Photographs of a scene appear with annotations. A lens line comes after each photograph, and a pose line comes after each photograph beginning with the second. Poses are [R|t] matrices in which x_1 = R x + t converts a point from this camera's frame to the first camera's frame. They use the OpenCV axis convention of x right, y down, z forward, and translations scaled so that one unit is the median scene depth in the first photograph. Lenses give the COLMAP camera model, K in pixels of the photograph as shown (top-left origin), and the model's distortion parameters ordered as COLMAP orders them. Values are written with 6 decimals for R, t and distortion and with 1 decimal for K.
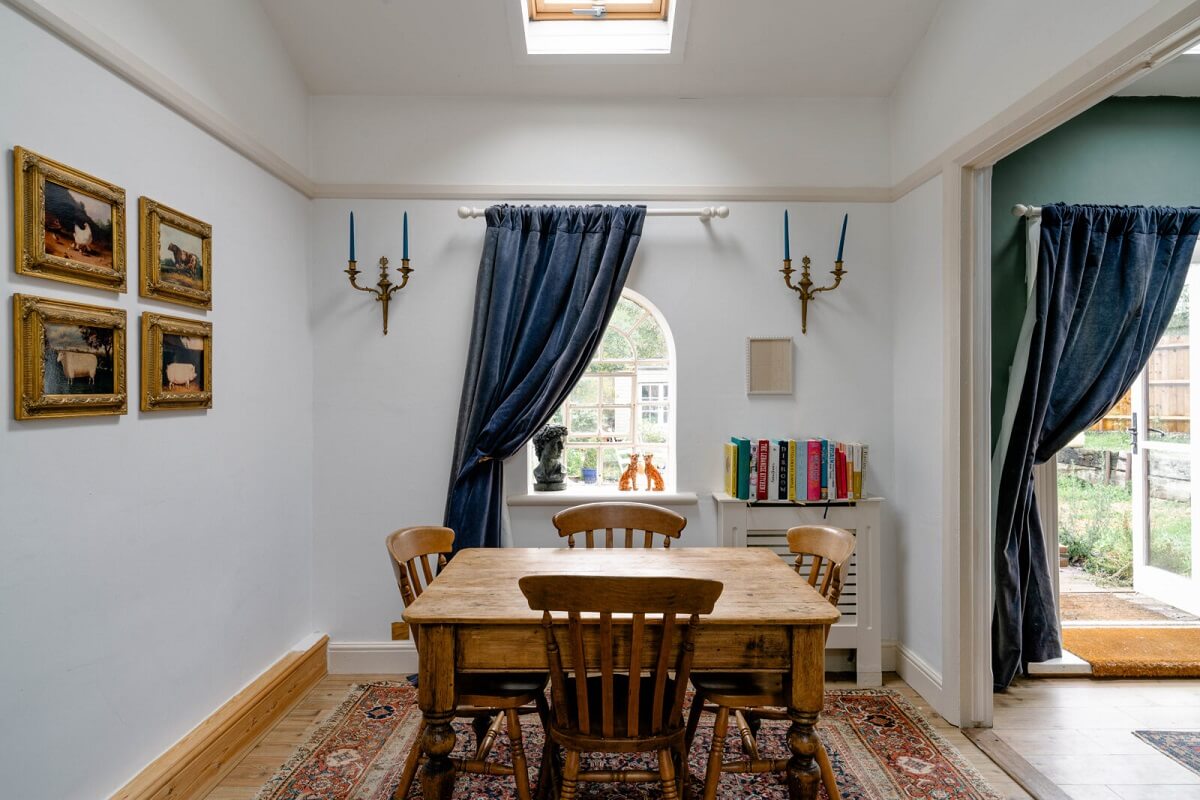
lens RADIAL K [[544.6, 0, 600.0], [0, 544.6, 400.0], [0, 0, 1]] dist [-0.004148, 0.000930]
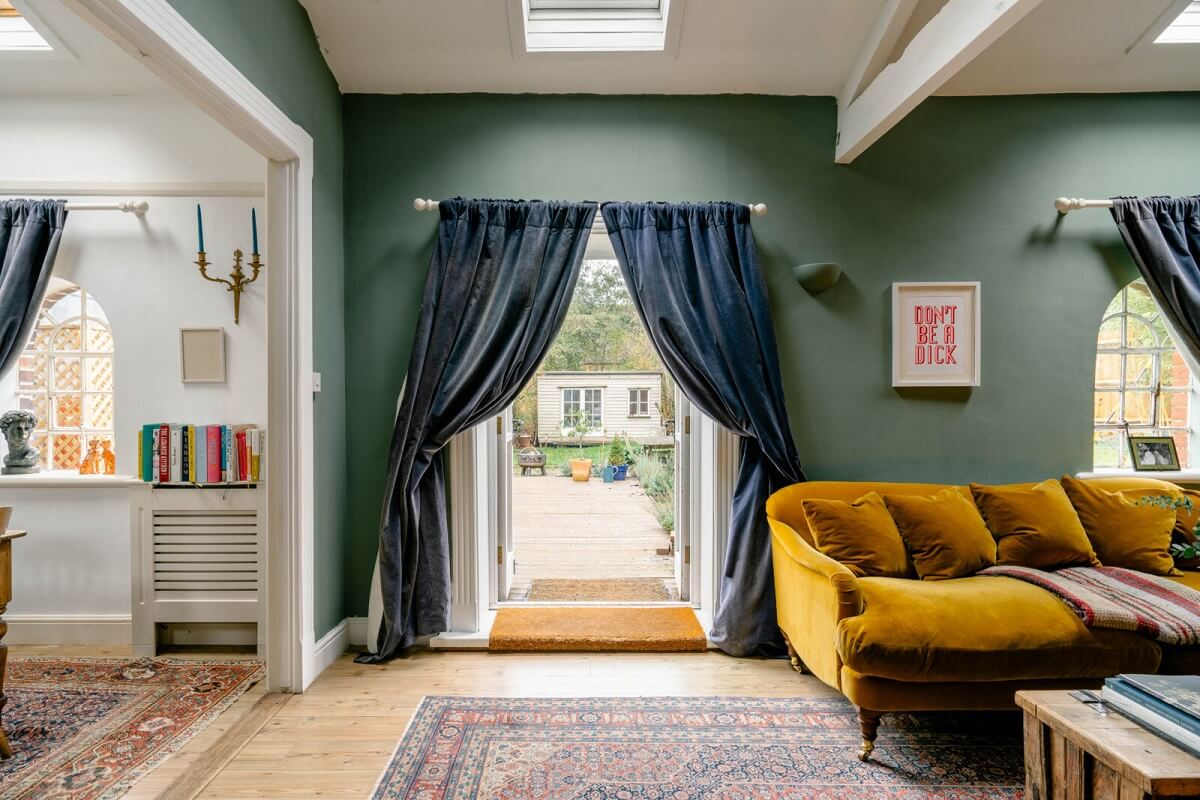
lens RADIAL K [[524.2, 0, 600.0], [0, 524.2, 400.0], [0, 0, 1]] dist [0.000455, 0.000657]
pose [[0.999966, 0.002663, -0.007811, 1.129395], [-0.002474, 0.999709, 0.024004, -0.001526], [0.007872, -0.023984, 0.999681, -0.006524]]
